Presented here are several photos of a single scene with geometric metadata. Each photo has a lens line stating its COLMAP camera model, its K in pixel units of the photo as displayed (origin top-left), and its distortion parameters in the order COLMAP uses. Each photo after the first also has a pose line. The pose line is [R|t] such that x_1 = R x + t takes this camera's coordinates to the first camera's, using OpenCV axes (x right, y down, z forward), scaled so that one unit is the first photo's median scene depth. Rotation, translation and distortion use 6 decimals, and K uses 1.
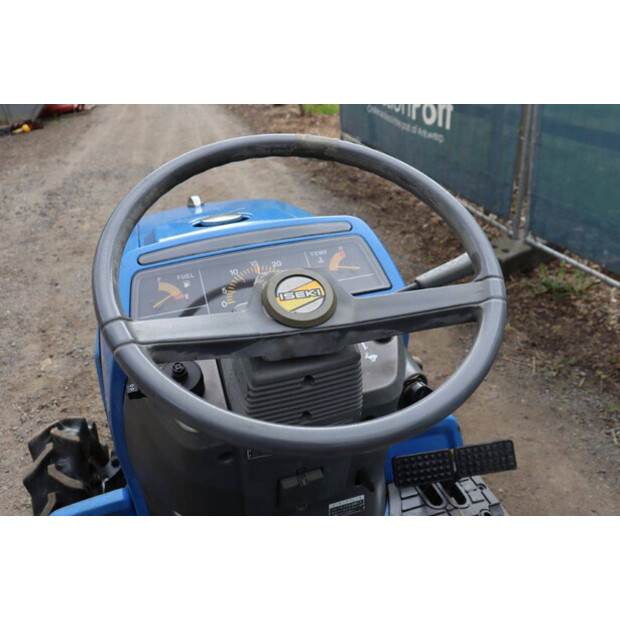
lens RADIAL K [[545.6, 0, 311.3], [0, 545.6, 307.5], [0, 0, 1]] dist [-0.138762, 0.130219]
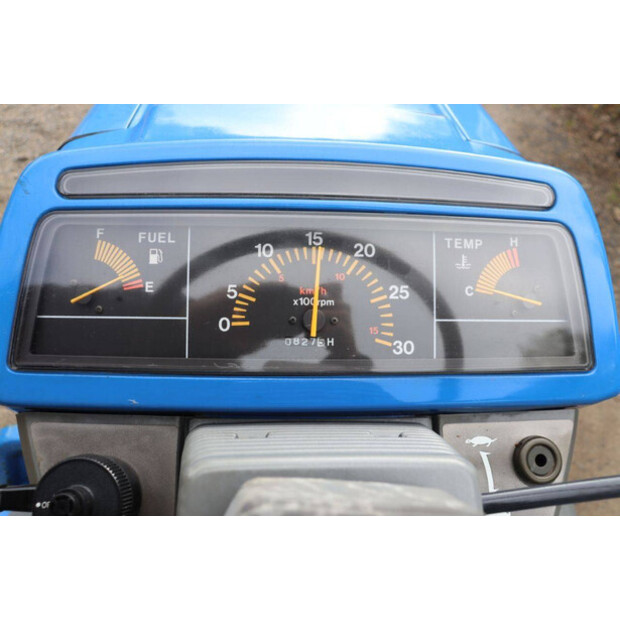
lens RADIAL K [[507.5, 0, 311.2], [0, 507.5, 307.0], [0, 0, 1]] dist [-0.114679, 0.076087]
pose [[0.953841, 0.285024, -0.094595, -0.033479], [-0.227430, 0.891290, 0.392271, -0.121870], [0.196118, -0.352651, 0.914973, 0.382421]]
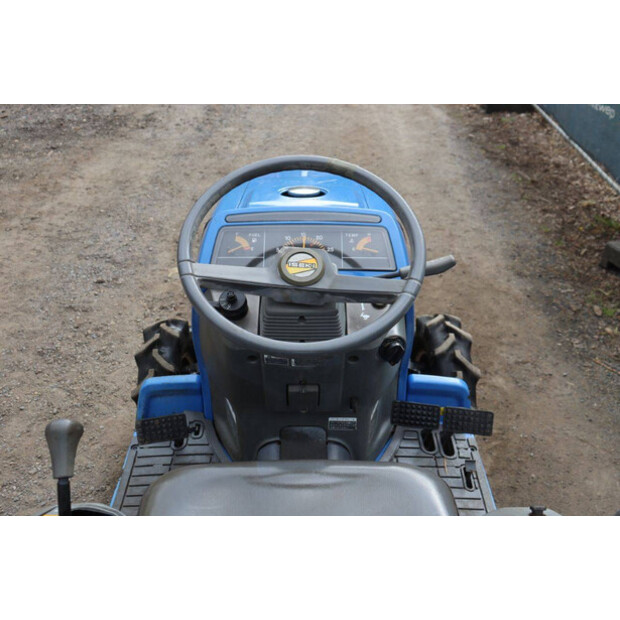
lens RADIAL K [[598.1, 0, 312.1], [0, 598.1, 309.4], [0, 0, 1]] dist [-0.082752, 0.000000]
pose [[0.946930, 0.215773, -0.238253, 0.207689], [-0.191585, 0.974029, 0.120677, -0.052407], [0.258104, -0.068627, 0.963677, -0.318424]]
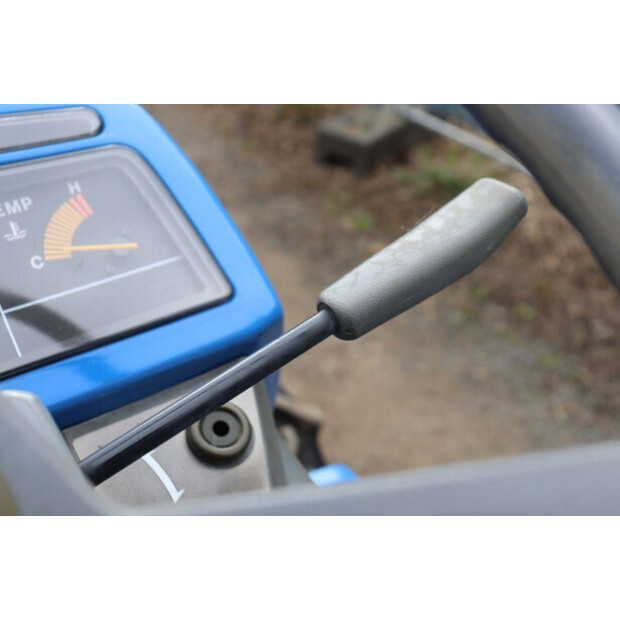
lens RADIAL K [[734.8, 0, 310.3], [0, 734.8, 306.4], [0, 0, 1]] dist [-0.025473, 0.000000]
pose [[0.953152, -0.107490, 0.282748, 0.037902], [0.068125, 0.987000, 0.145568, -0.061468], [-0.294720, -0.119487, 0.948084, 0.340565]]
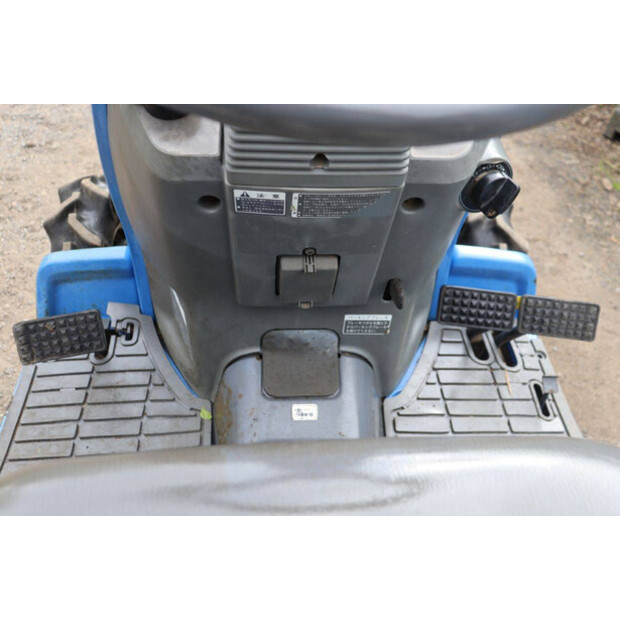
lens RADIAL K [[545.6, 0, 312.4], [0, 545.6, 307.3], [0, 0, 1]] dist [-0.138762, 0.130219]
pose [[0.960734, 0.249858, -0.120667, 0.057263], [-0.205814, 0.933375, 0.294026, 0.091169], [0.186092, -0.257646, 0.948150, 0.159986]]
